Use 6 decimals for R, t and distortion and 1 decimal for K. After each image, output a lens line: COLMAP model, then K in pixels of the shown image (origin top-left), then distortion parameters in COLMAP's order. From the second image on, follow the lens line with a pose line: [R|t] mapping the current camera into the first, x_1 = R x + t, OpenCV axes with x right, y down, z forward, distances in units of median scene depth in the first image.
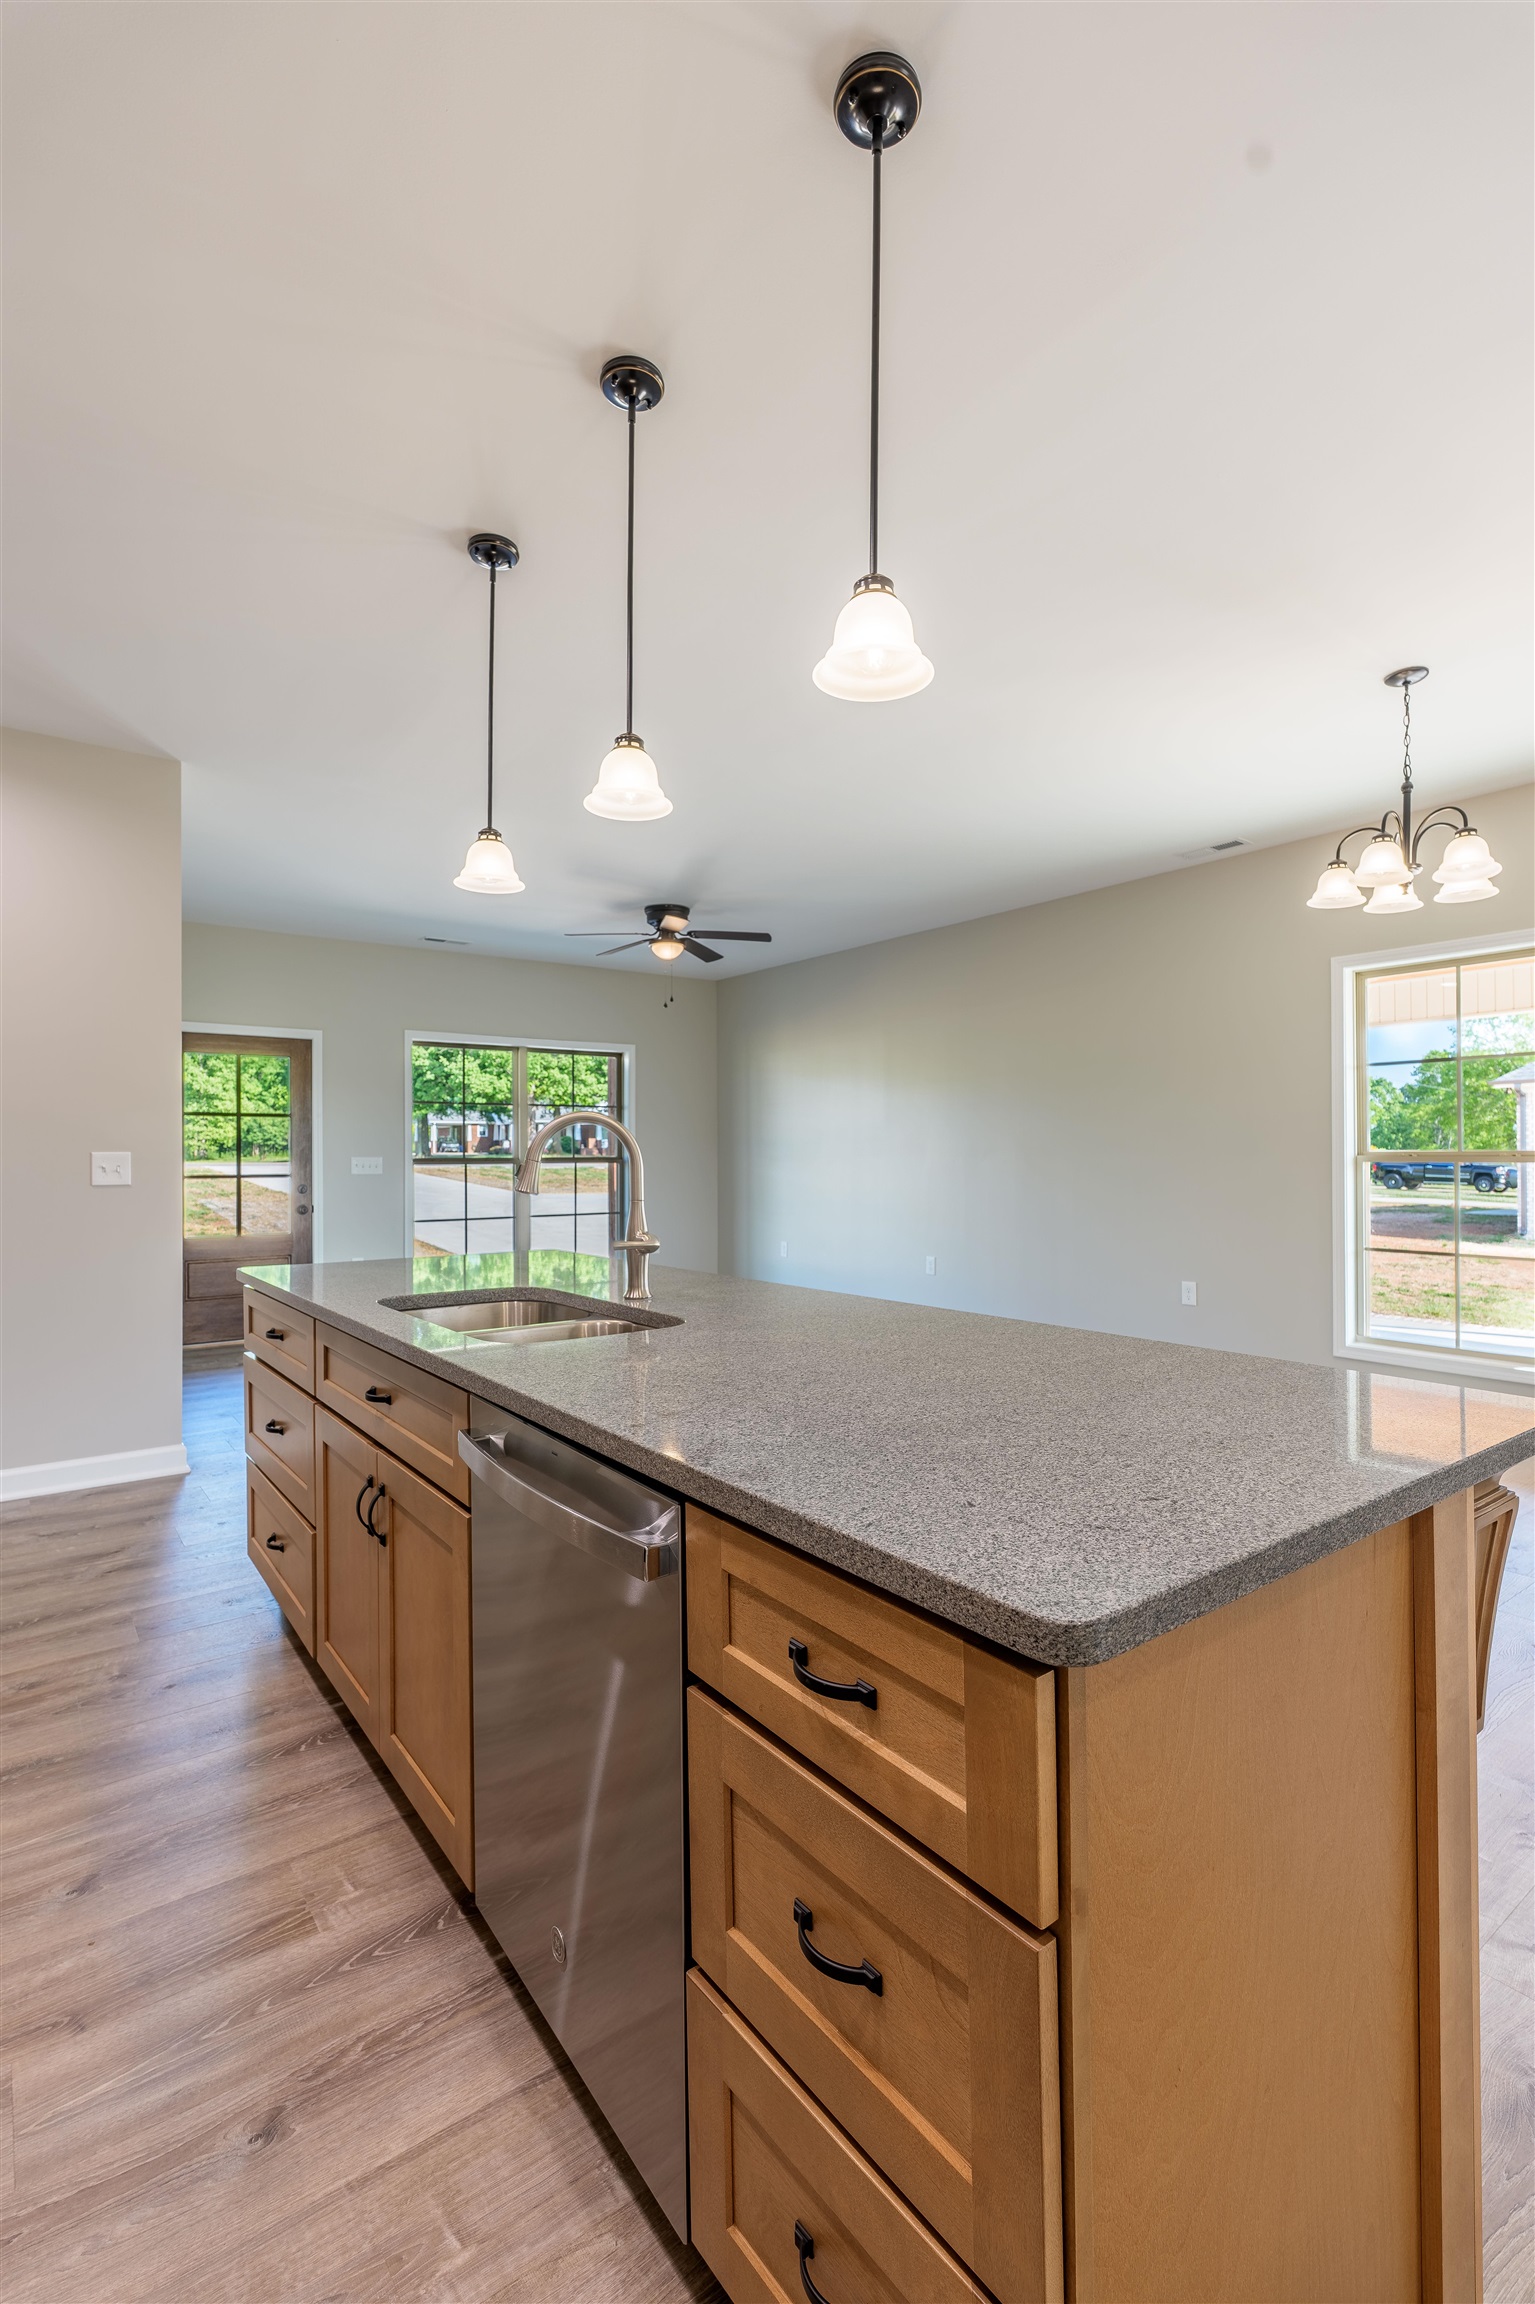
lens RADIAL K [[1063.3, 0, 774.3], [0, 1063.3, 1144.6], [0, 0, 1]] dist [-0.013089, 0.001364]
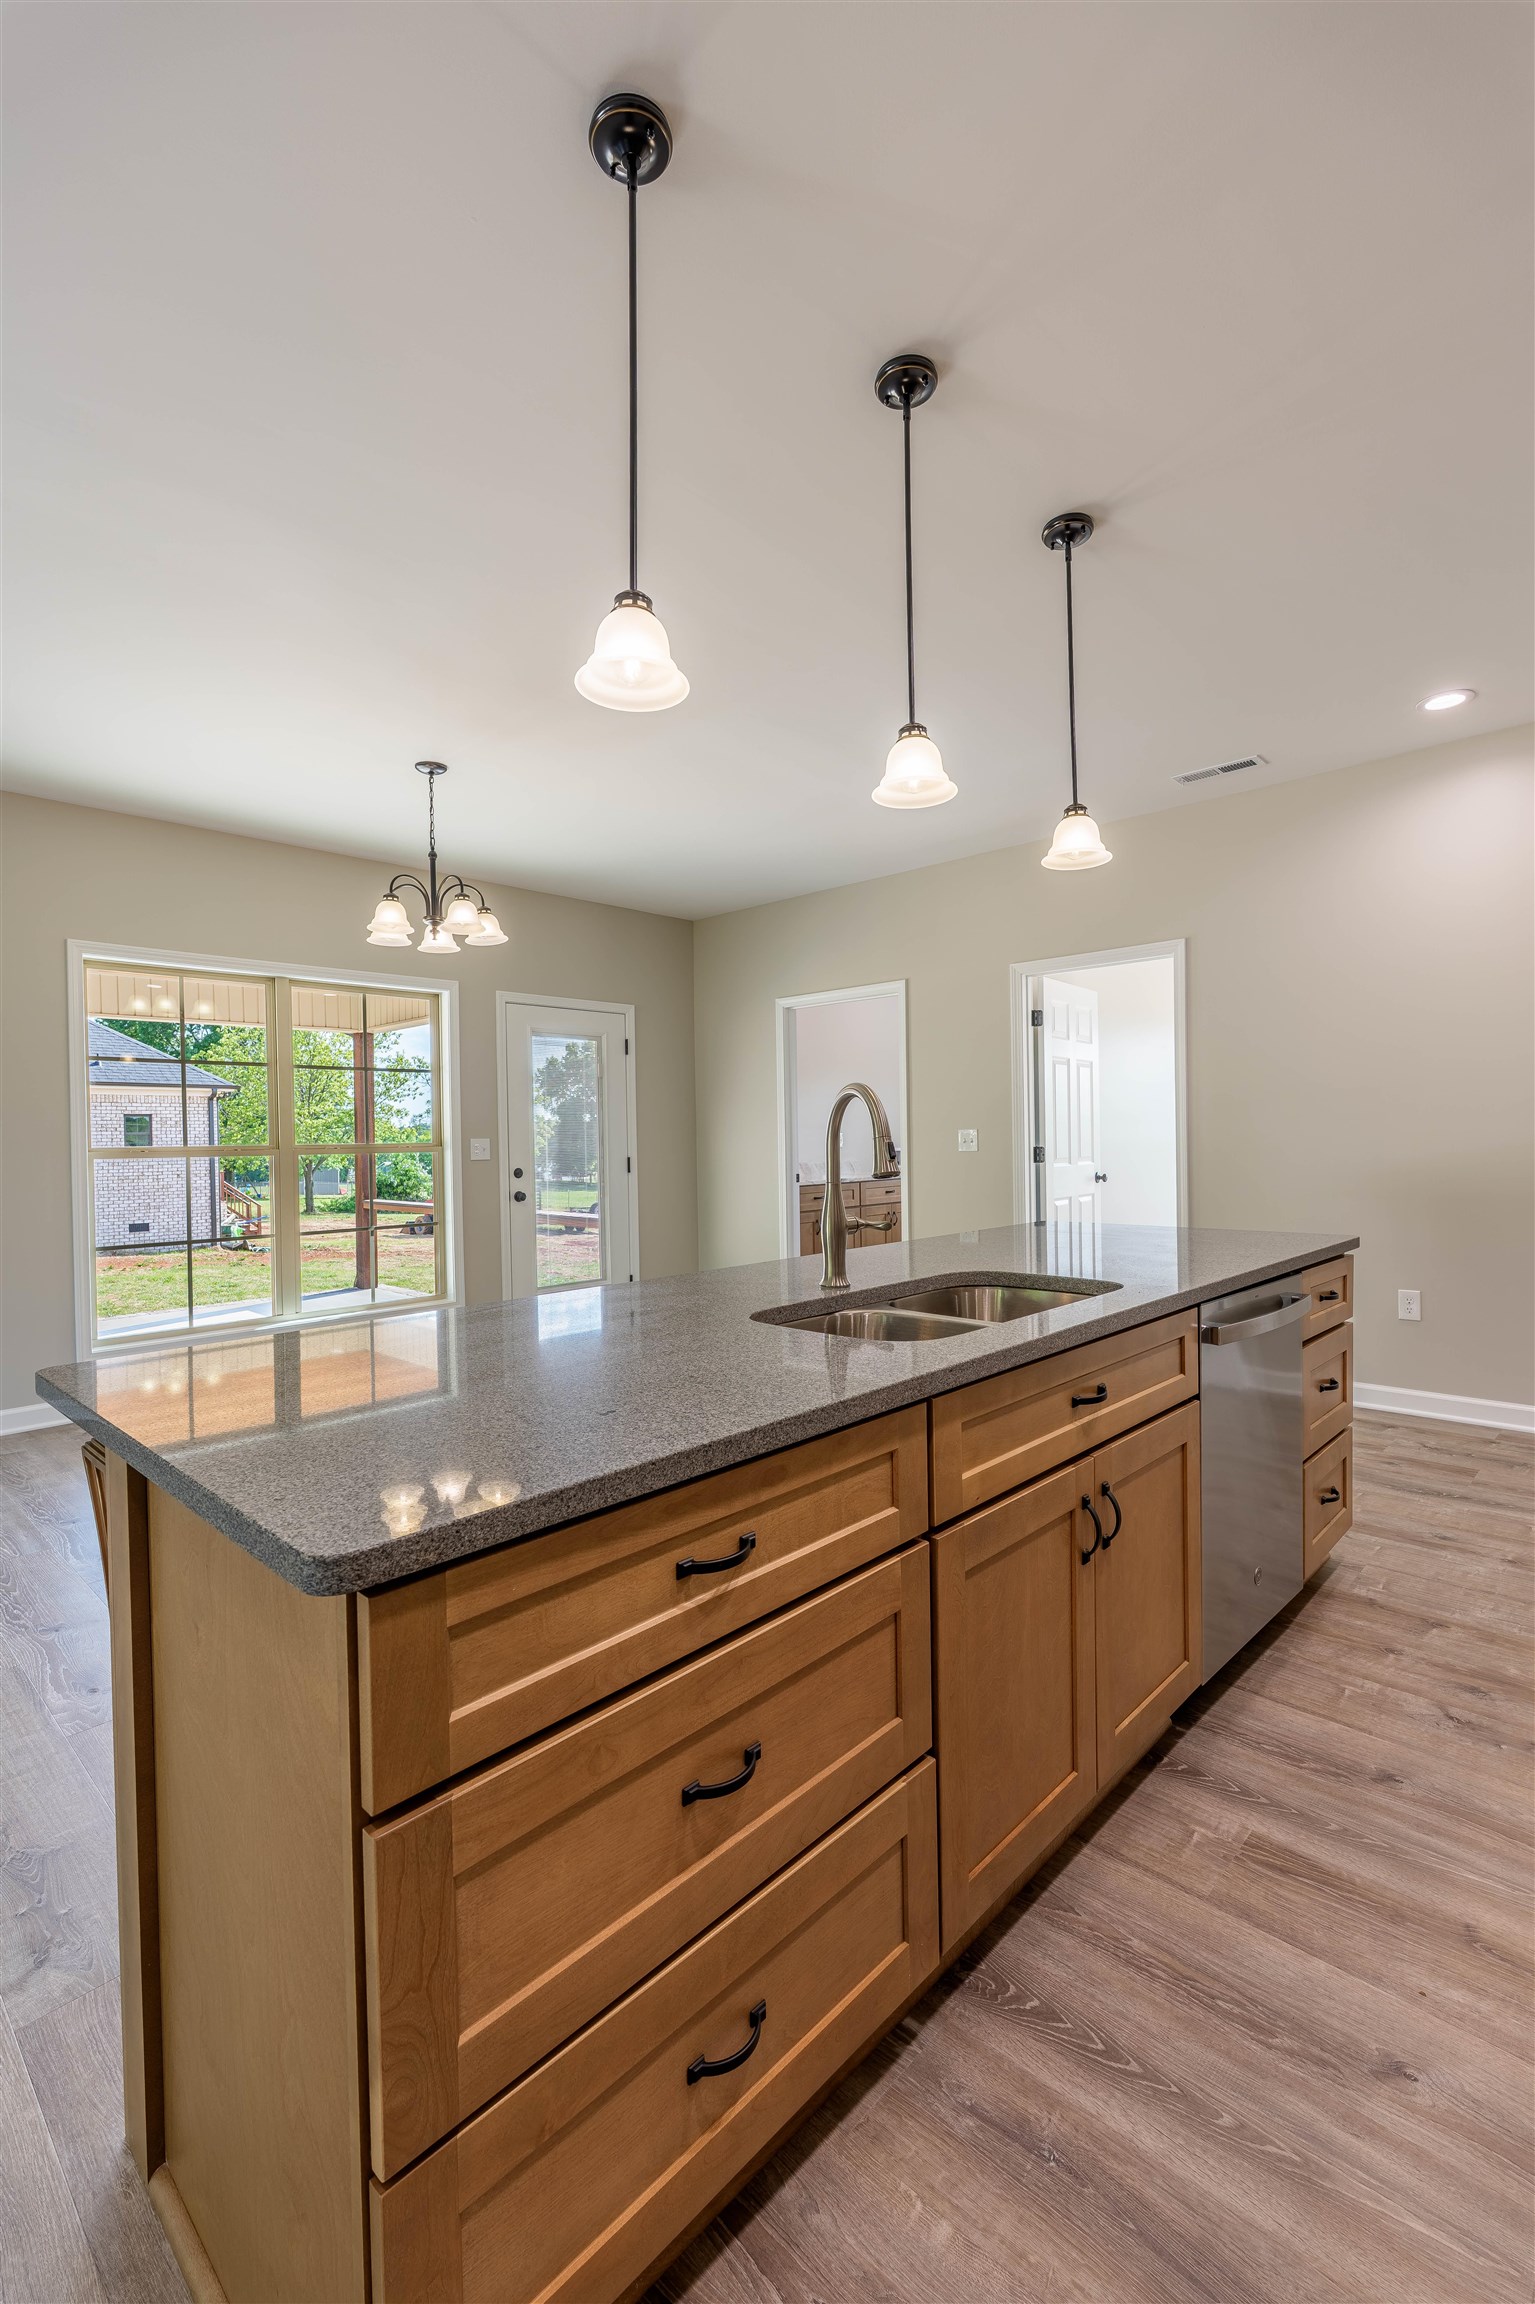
lens RADIAL K [[1010.9, 0, 769.5], [0, 1010.9, 1150.9], [0, 0, 1]] dist [-0.004027, 0.001559]
pose [[-0.164643, -0.013580, 0.986260, -1.364751], [0.010636, 0.999823, 0.015542, 0.005748], [-0.986296, 0.013048, -0.164469, 1.638711]]
